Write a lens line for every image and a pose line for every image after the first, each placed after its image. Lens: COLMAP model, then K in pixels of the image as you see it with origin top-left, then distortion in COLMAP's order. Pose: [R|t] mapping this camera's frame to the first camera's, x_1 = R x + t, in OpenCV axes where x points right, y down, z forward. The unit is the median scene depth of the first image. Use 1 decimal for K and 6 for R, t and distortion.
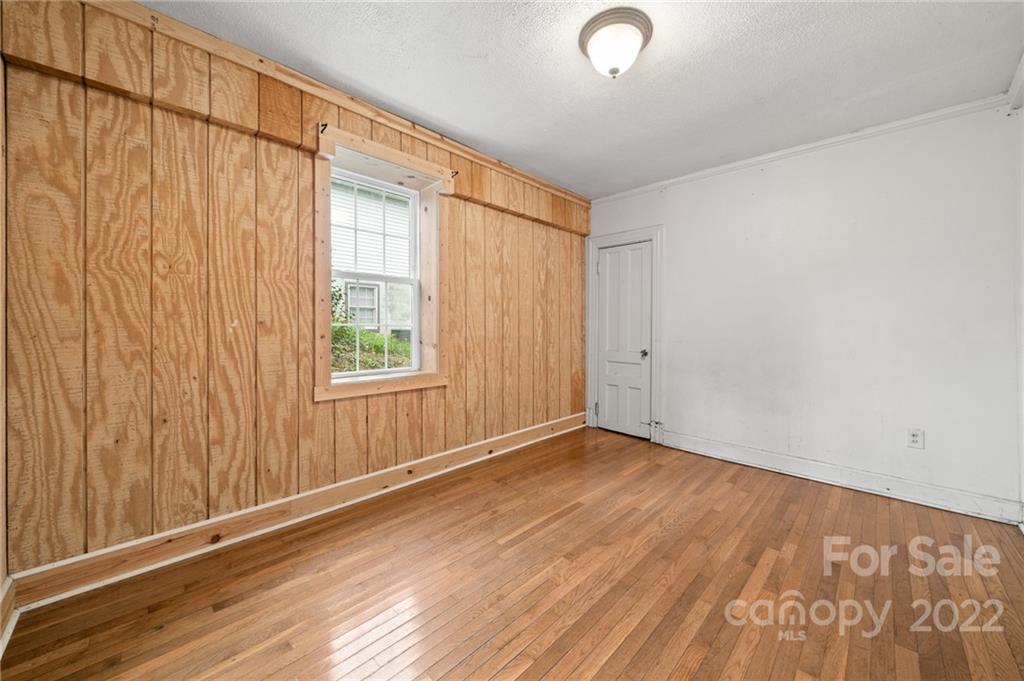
lens RADIAL K [[377.4, 0, 524.5], [0, 377.4, 327.1], [0, 0, 1]] dist [-0.005346, -0.000723]
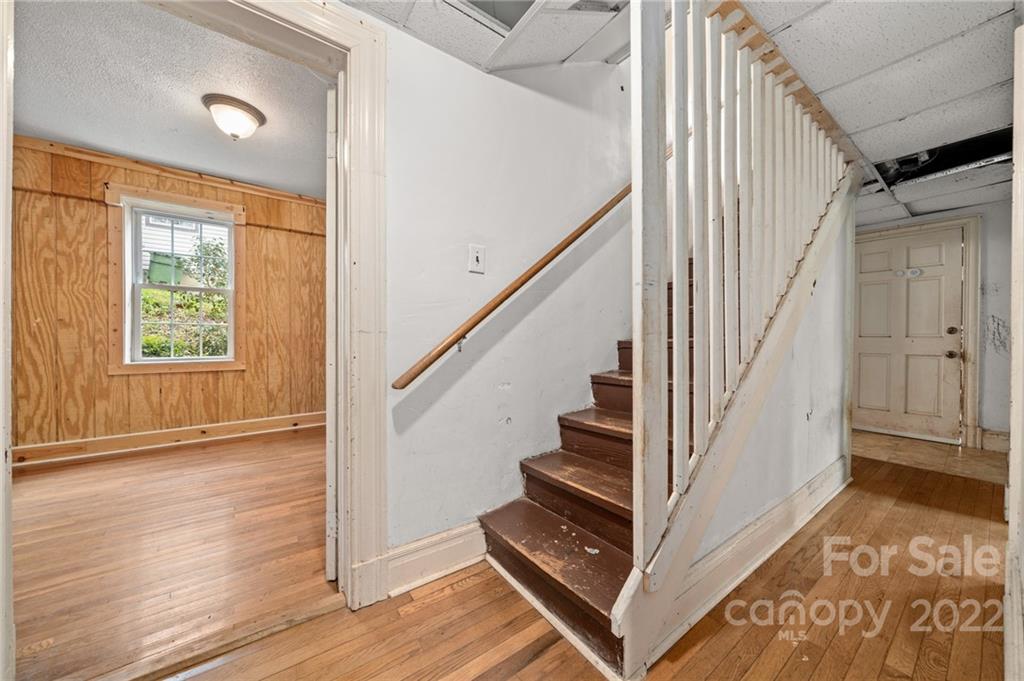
lens RADIAL K [[361.6, 0, 516.4], [0, 361.6, 339.5], [0, 0, 1]] dist [-0.004896, 0.000507]
pose [[0.989351, 0.000312, -0.145548, 1.154420], [0.000416, 0.999988, 0.004967, 0.053412], [0.145548, -0.004975, 0.989339, -0.132329]]
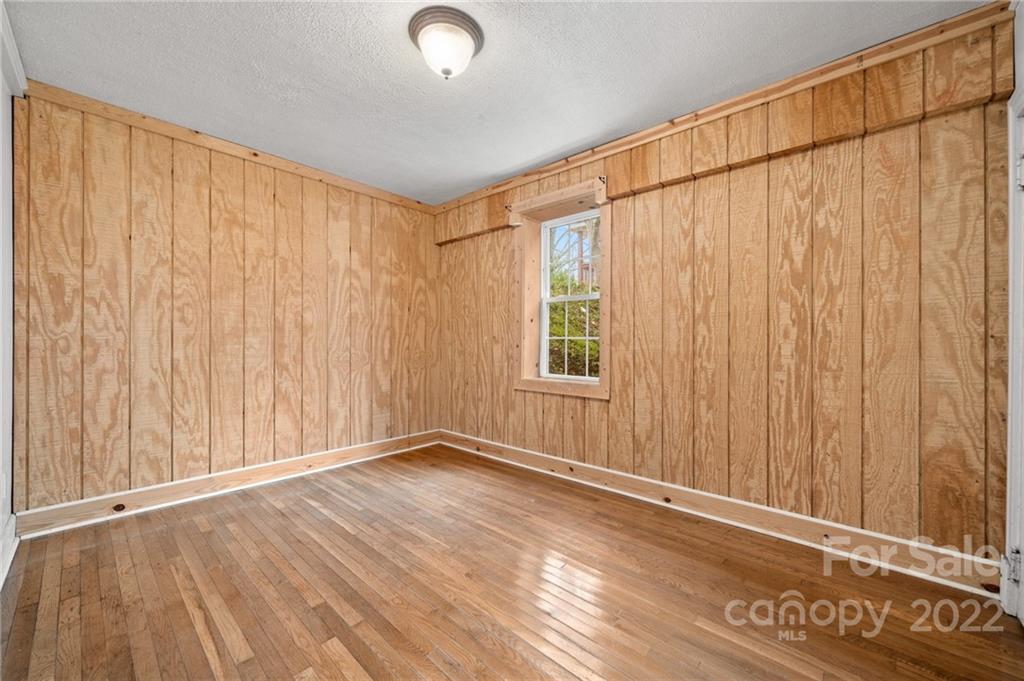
lens RADIAL K [[399.2, 0, 510.4], [0, 399.2, 342.5], [0, 0, 1]] dist [-0.003921, -0.000230]
pose [[0.019168, 0.000408, -0.999816, 1.015702], [-0.004629, 0.999989, 0.000320, 0.010777], [0.999806, 0.004622, 0.019169, 0.923085]]
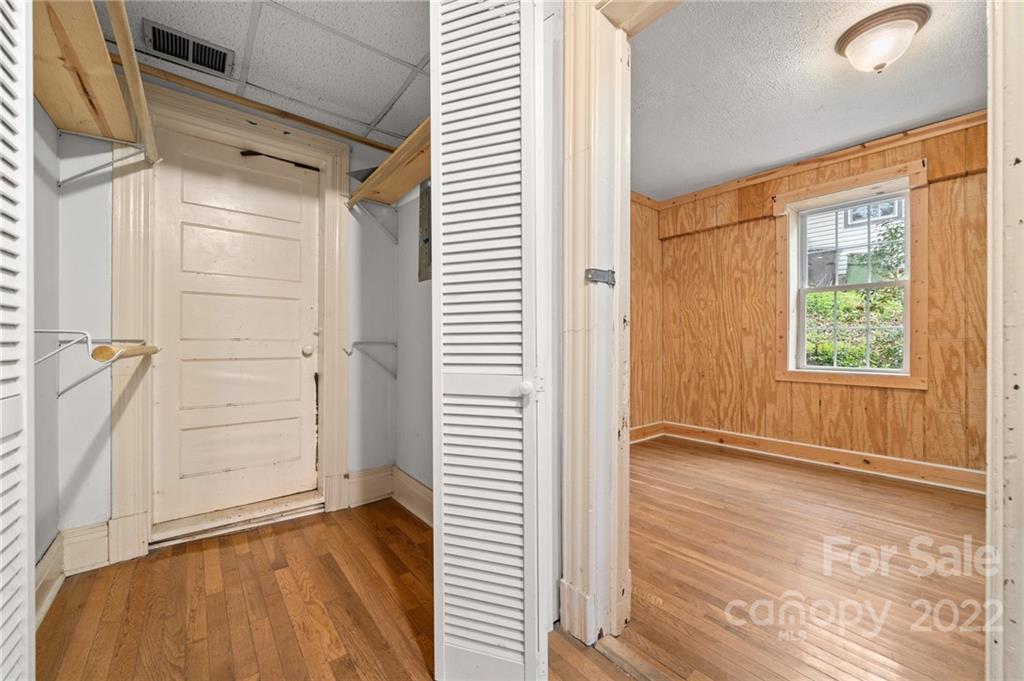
lens RADIAL K [[399.2, 0, 512.4], [0, 399.2, 342.8], [0, 0, 1]] dist [-0.003921, -0.000230]
pose [[-0.112957, -0.005752, -0.993583, 1.108911], [-0.004958, 0.999974, -0.005226, 0.060195], [0.993588, 0.004336, -0.112982, 0.129354]]
